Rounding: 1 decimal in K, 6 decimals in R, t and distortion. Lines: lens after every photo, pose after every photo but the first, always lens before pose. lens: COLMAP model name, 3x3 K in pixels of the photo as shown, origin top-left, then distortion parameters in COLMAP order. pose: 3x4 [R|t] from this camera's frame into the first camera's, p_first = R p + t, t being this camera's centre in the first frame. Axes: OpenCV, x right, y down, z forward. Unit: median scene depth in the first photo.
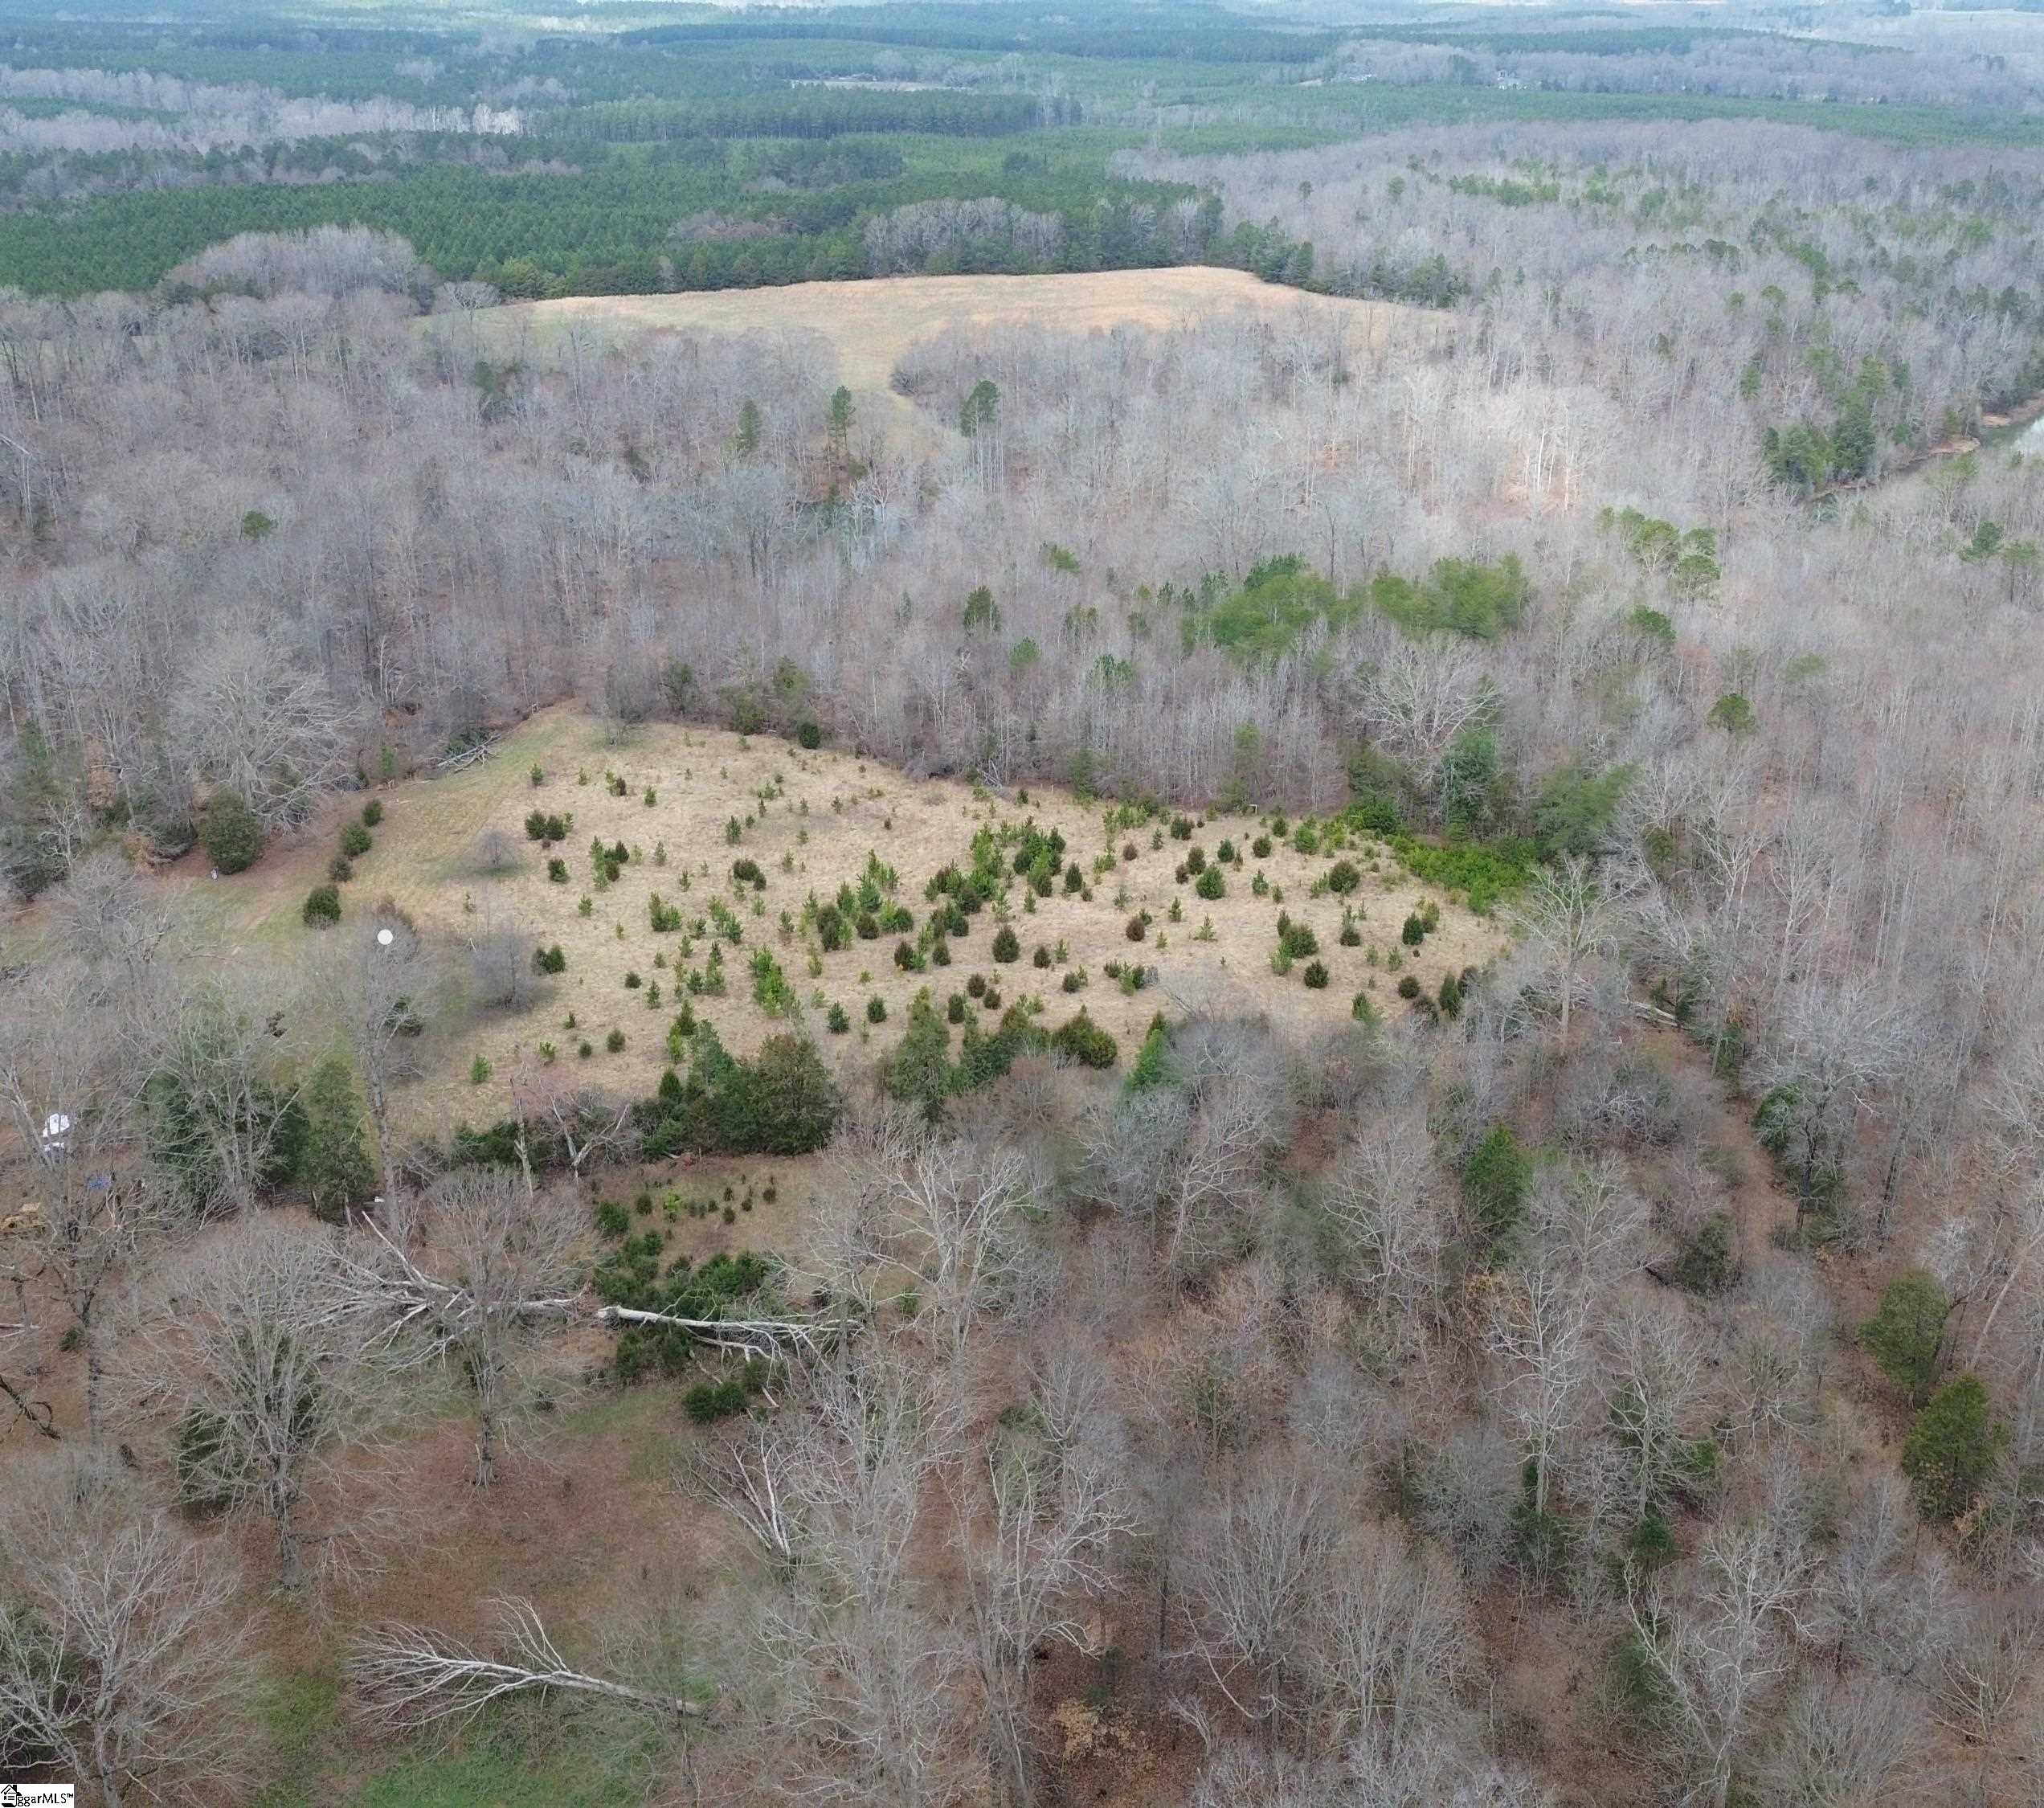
lens RADIAL K [[2347.9, 0, 1068.0], [0, 2347.9, 902.7], [0, 0, 1]] dist [0.145329, -0.282036]
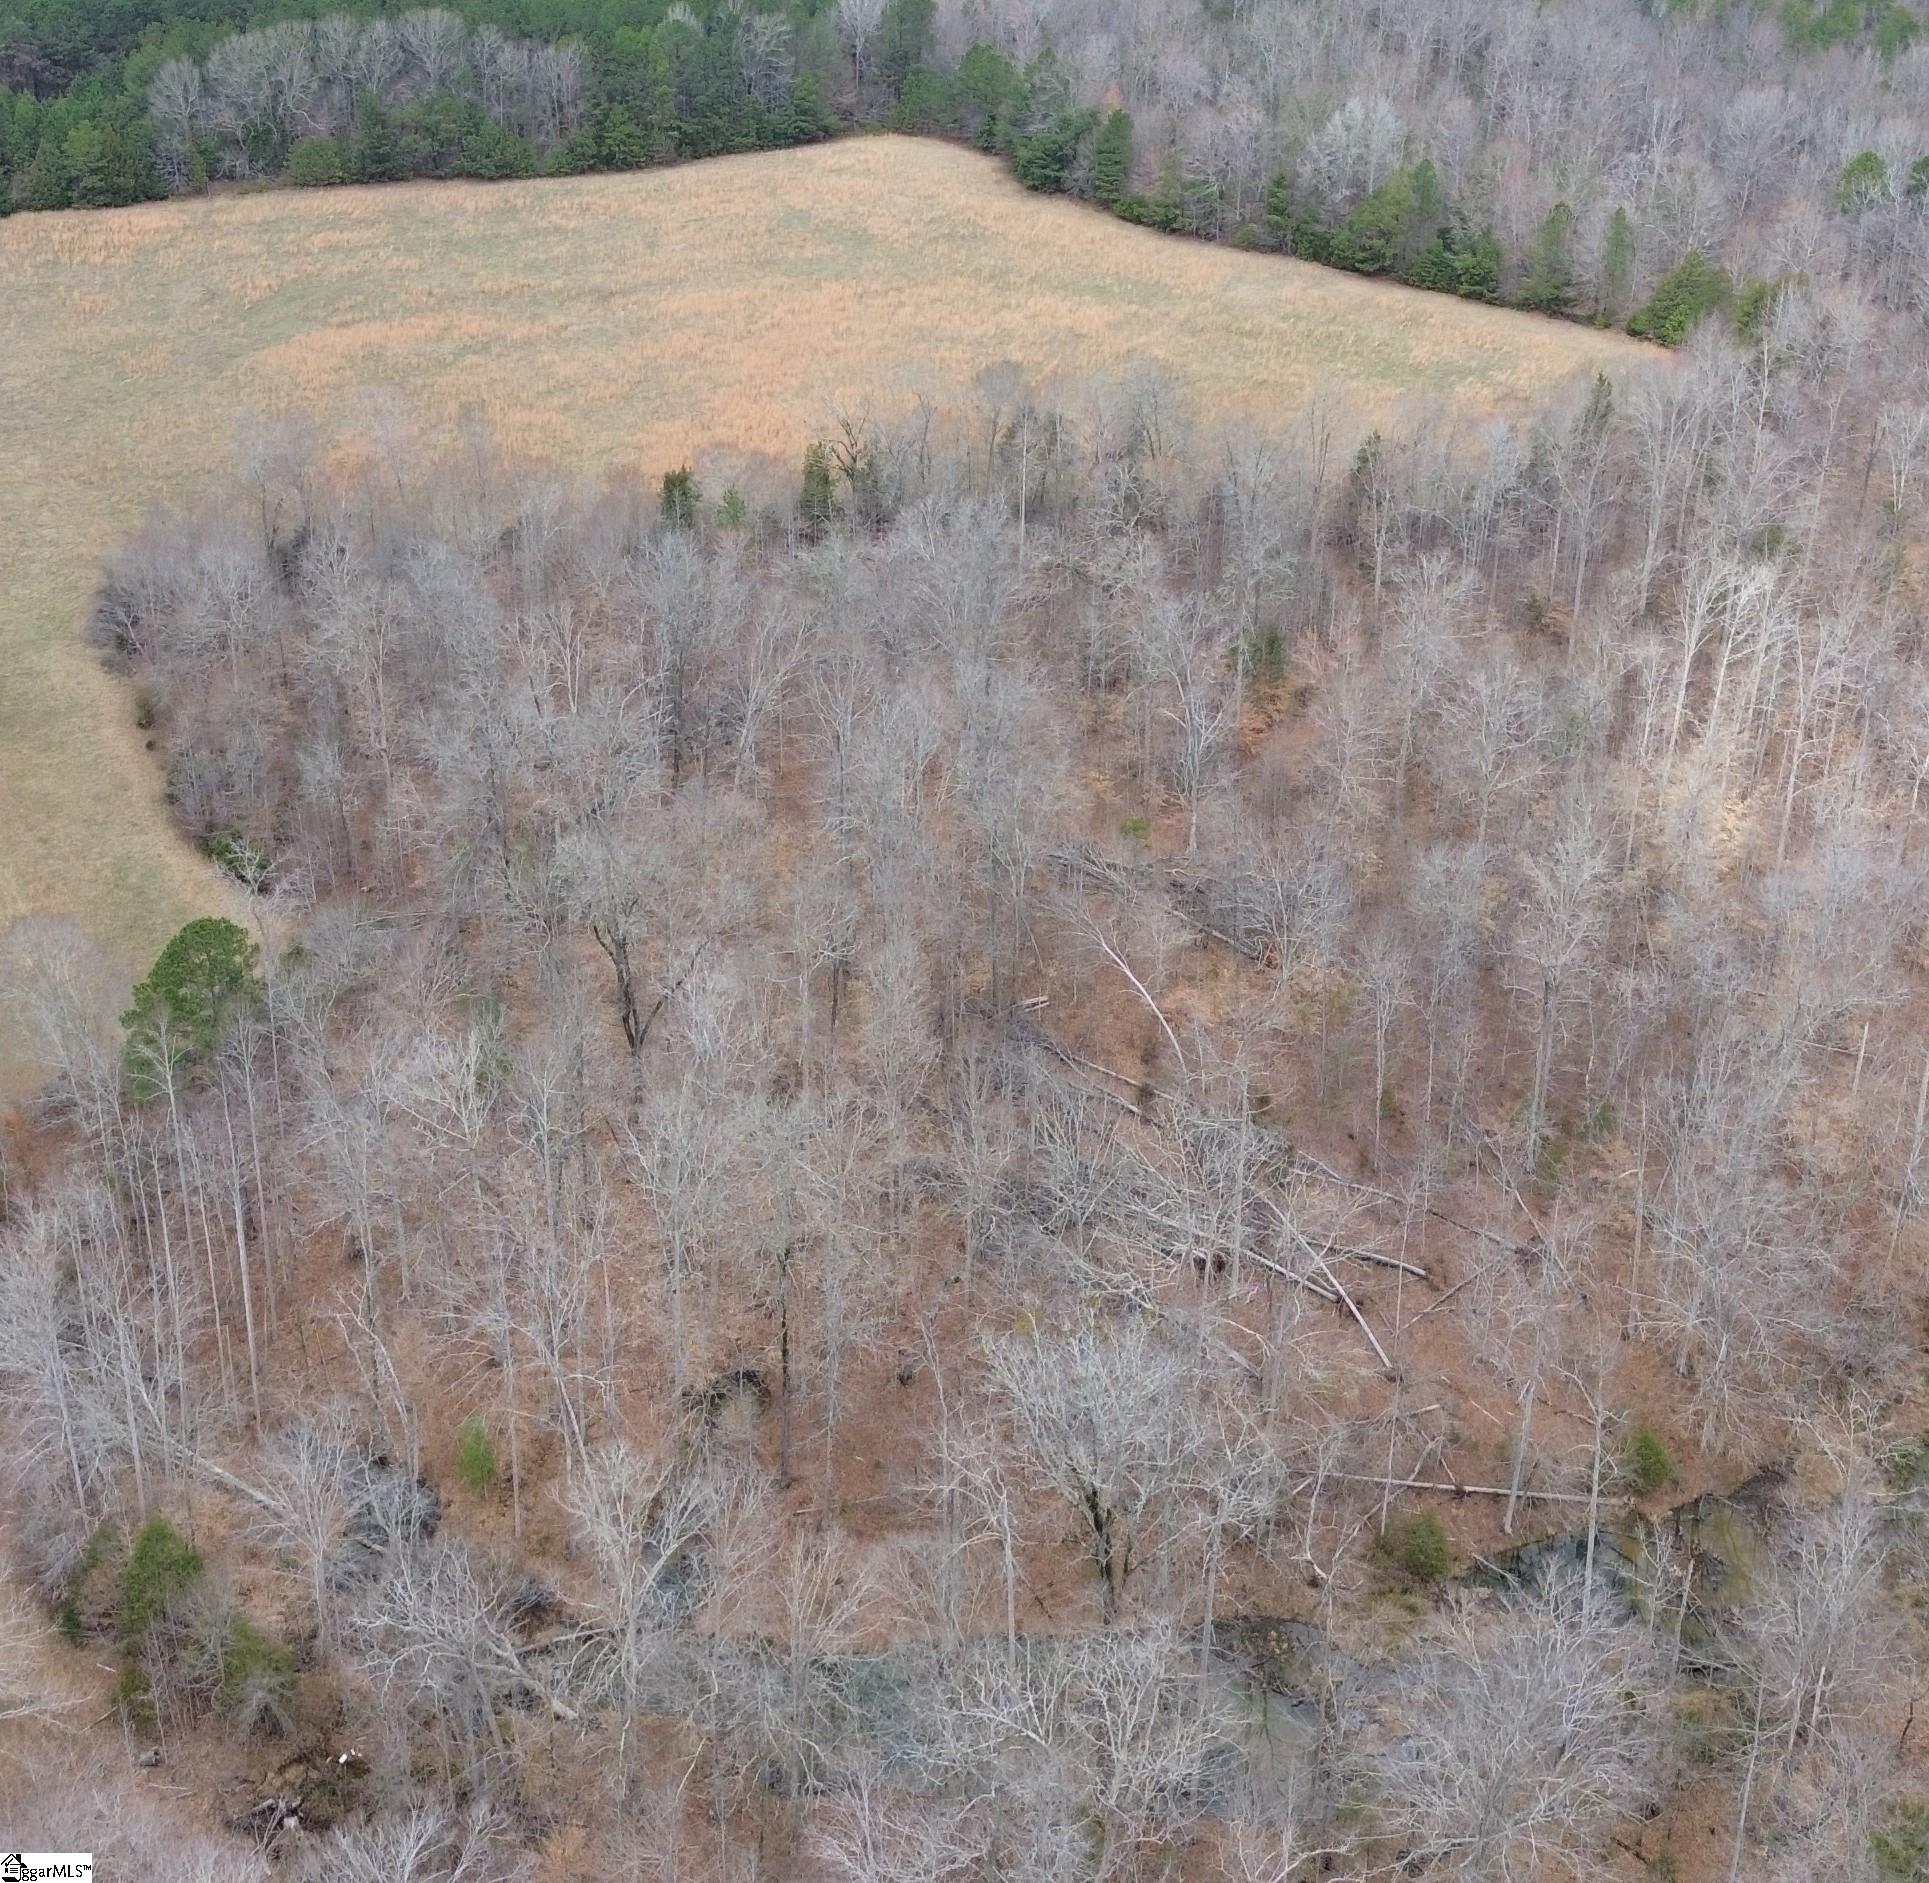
lens RADIAL K [[2941.4, 0, 852.6], [0, 2941.4, 744.7], [0, 0, 1]] dist [0.184531, -0.487311]
pose [[0.999147, -0.018515, 0.036903, 0.055763], [0.017036, 0.999054, 0.040008, -0.393265], [-0.037609, -0.039345, 0.998518, 0.924928]]
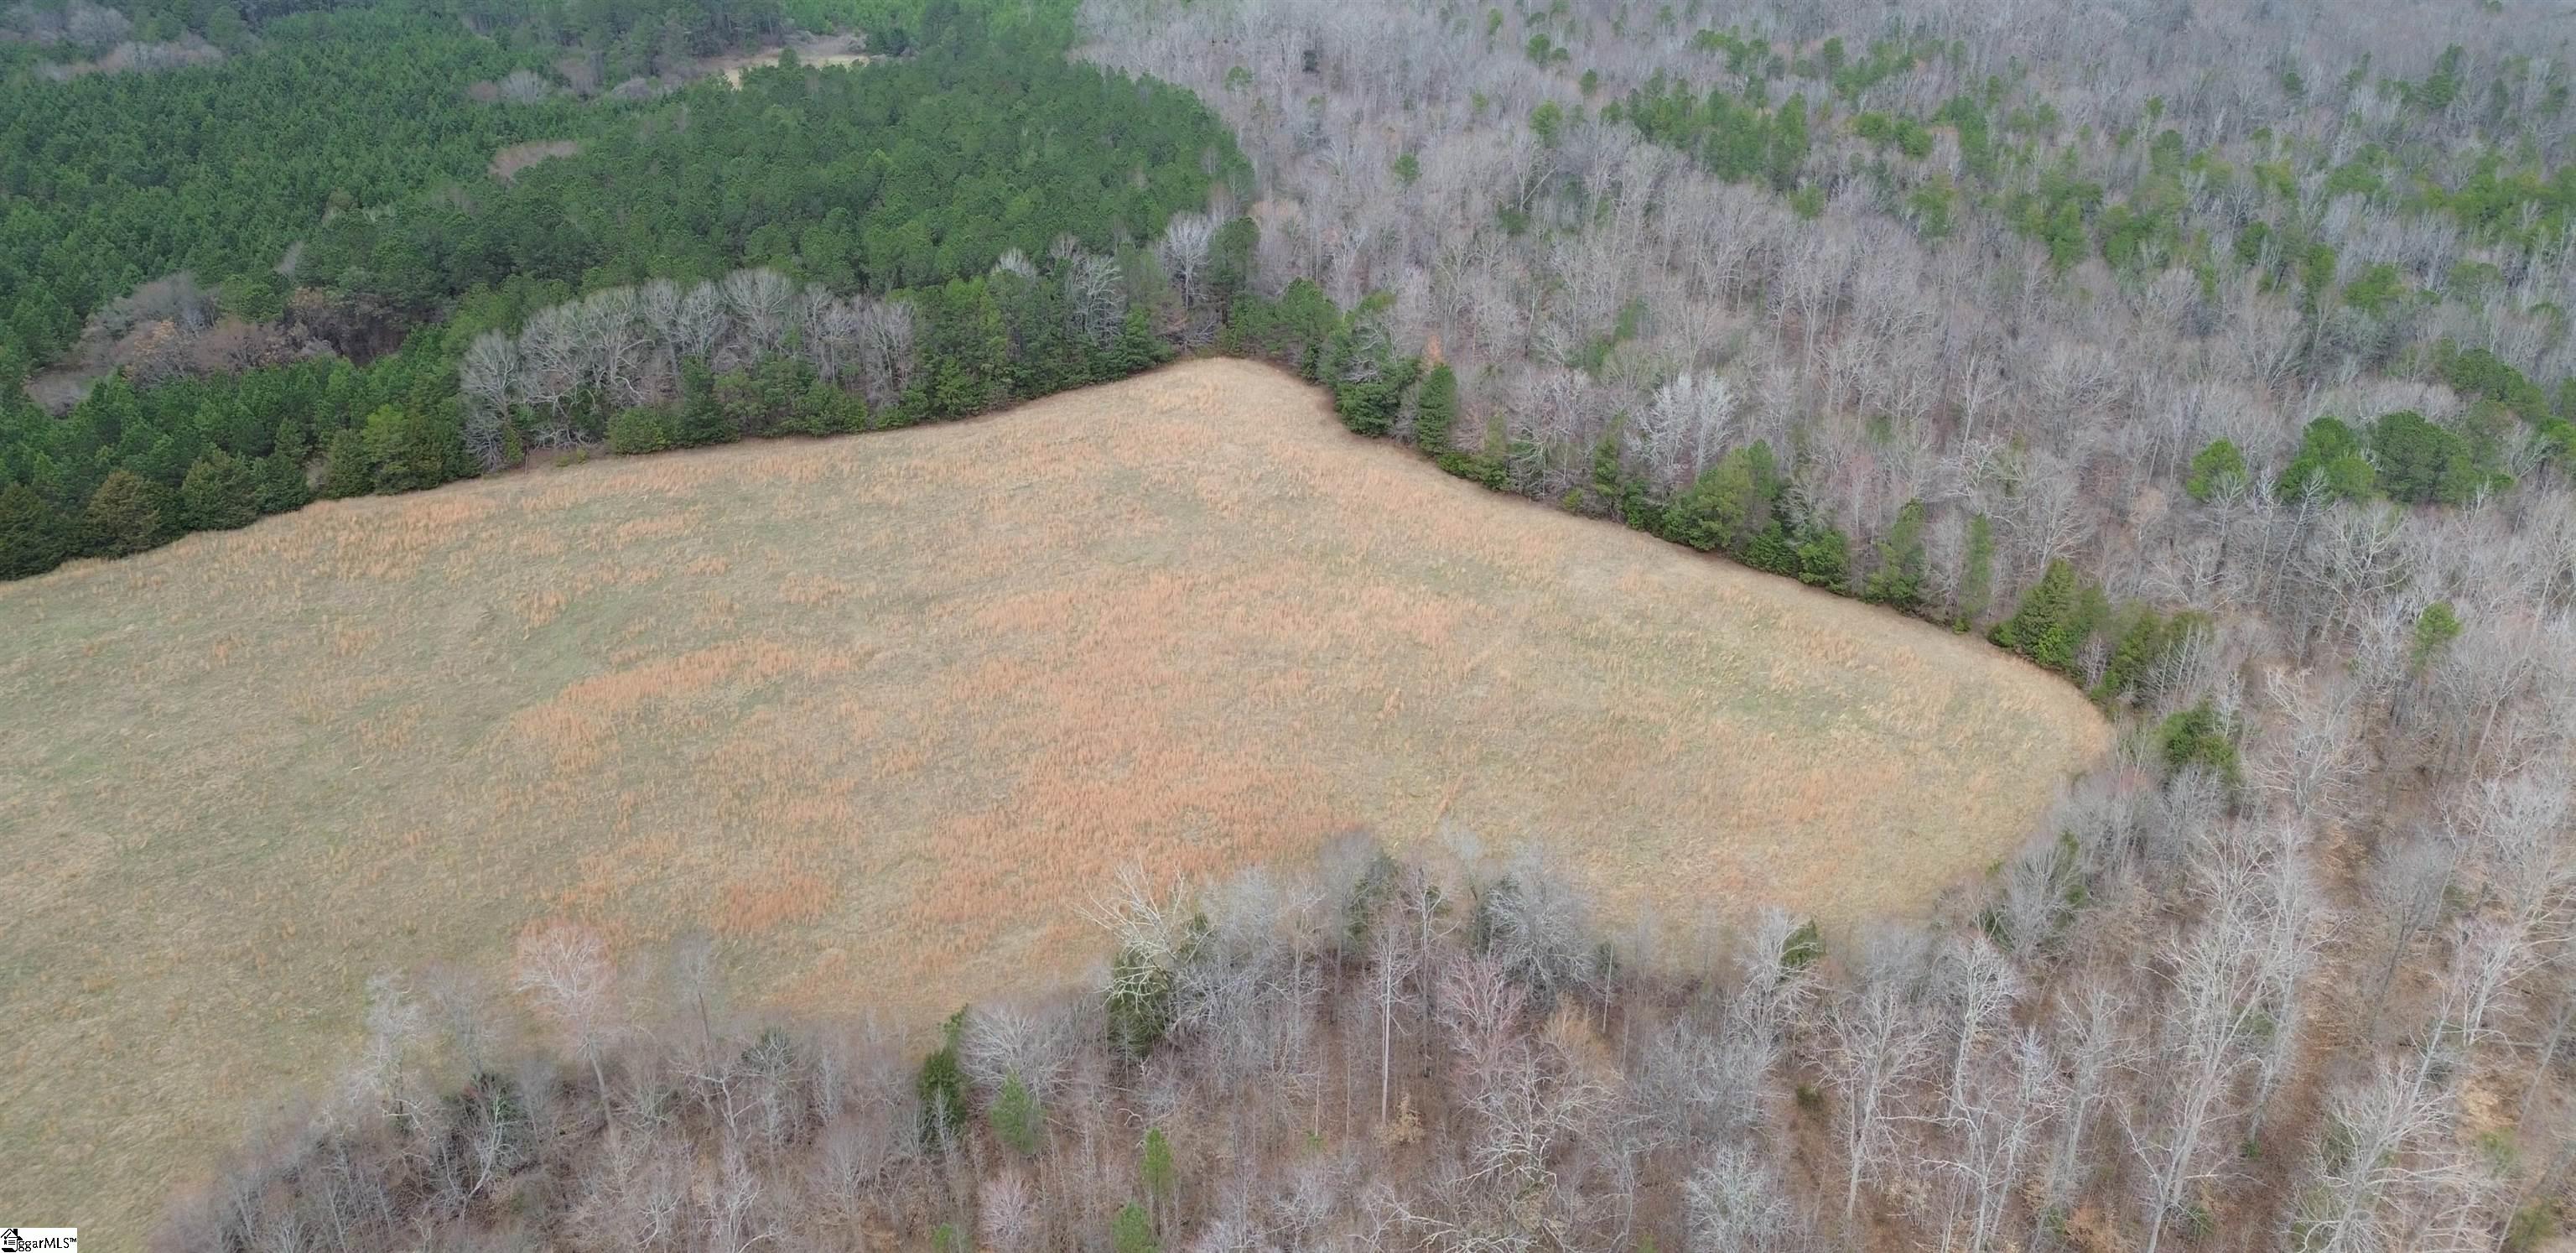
lens RADIAL K [[1900.0, 0, 1297.4], [0, 1900.0, 518.0], [0, 0, 1]] dist [0.133546, -0.214150]
pose [[0.995790, -0.038839, 0.083029, 0.087117], [0.035768, 0.998631, 0.038157, -0.577664], [-0.084397, -0.035027, 0.995816, 1.370535]]
